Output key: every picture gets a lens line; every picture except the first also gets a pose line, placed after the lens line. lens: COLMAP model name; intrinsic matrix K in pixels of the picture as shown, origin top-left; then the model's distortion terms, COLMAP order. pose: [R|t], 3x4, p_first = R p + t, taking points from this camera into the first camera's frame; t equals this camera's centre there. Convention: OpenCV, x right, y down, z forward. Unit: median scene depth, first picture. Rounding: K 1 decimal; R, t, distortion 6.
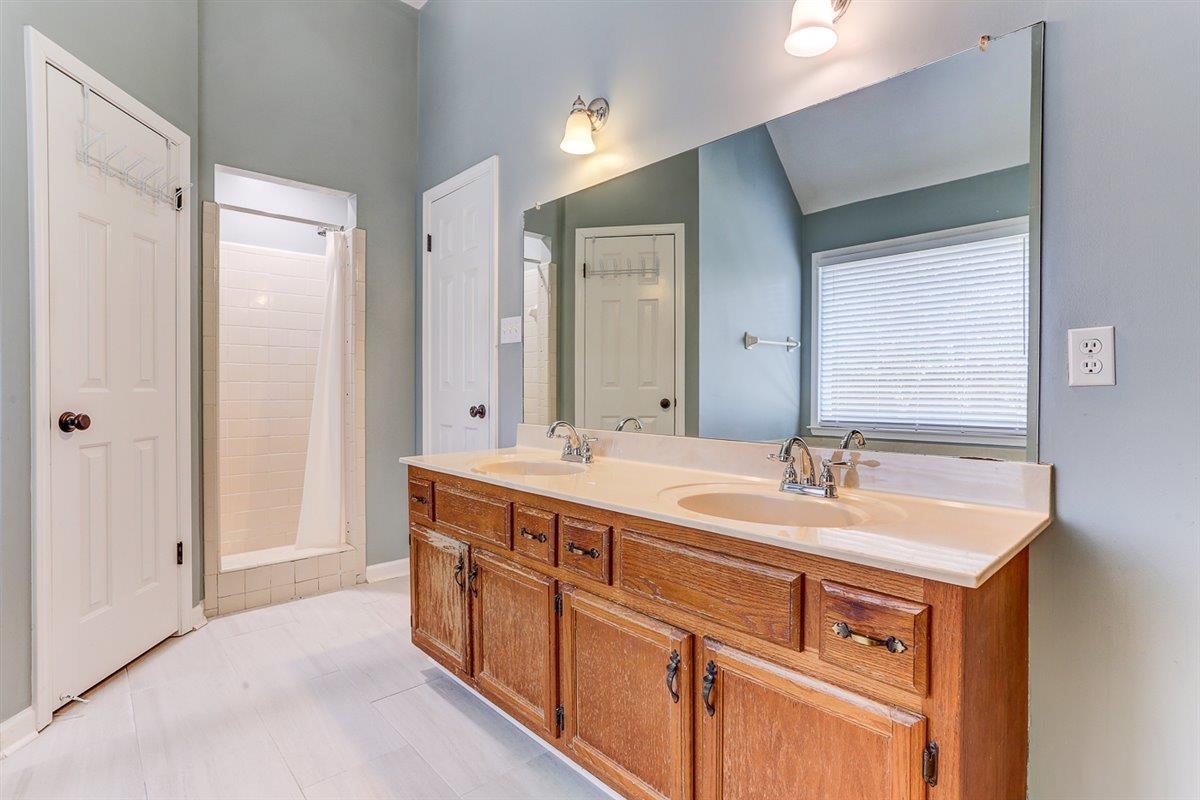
lens RADIAL K [[592.1, 0, 614.2], [0, 592.1, 396.6], [0, 0, 1]] dist [-0.058233, 0.024890]
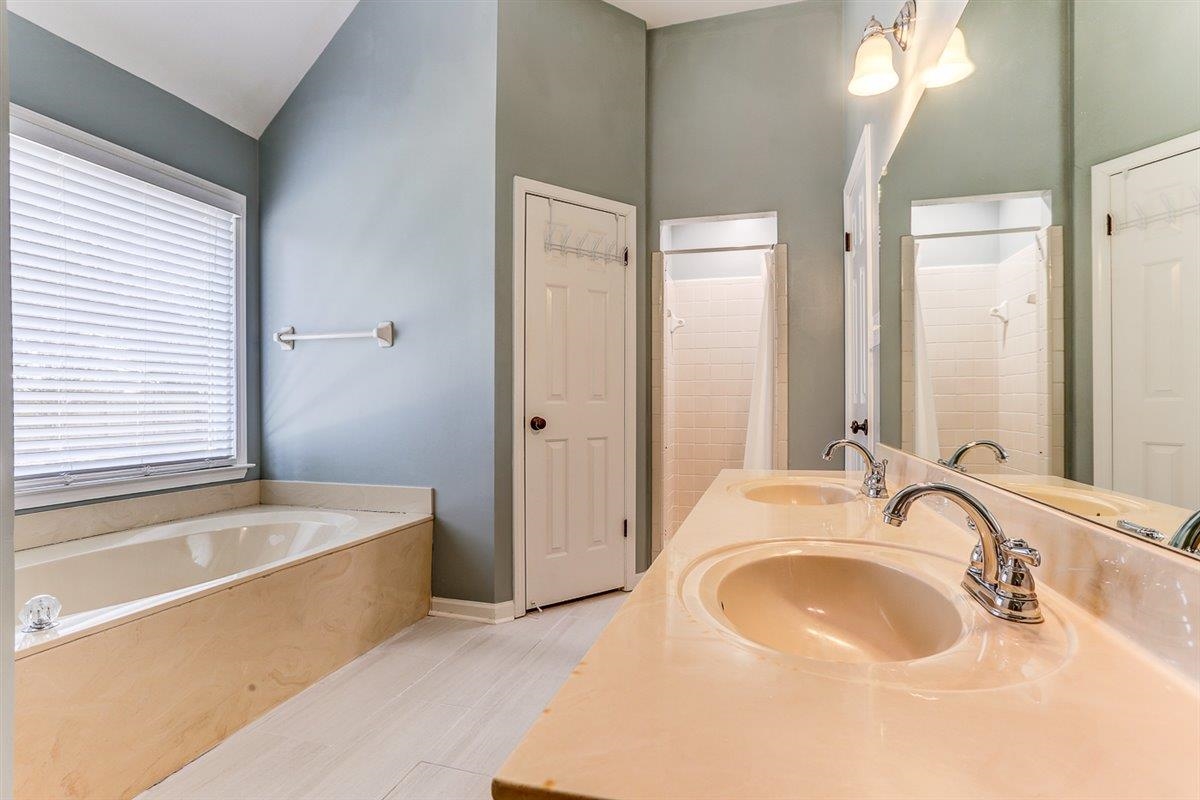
lens RADIAL K [[592.1, 0, 614.2], [0, 592.1, 396.6], [0, 0, 1]] dist [-0.058233, 0.024890]
pose [[0.483061, -0.005367, -0.875570, 0.401381], [-0.013526, 0.999816, -0.013591, -0.005697], [0.875482, 0.018408, 0.482900, 0.331564]]
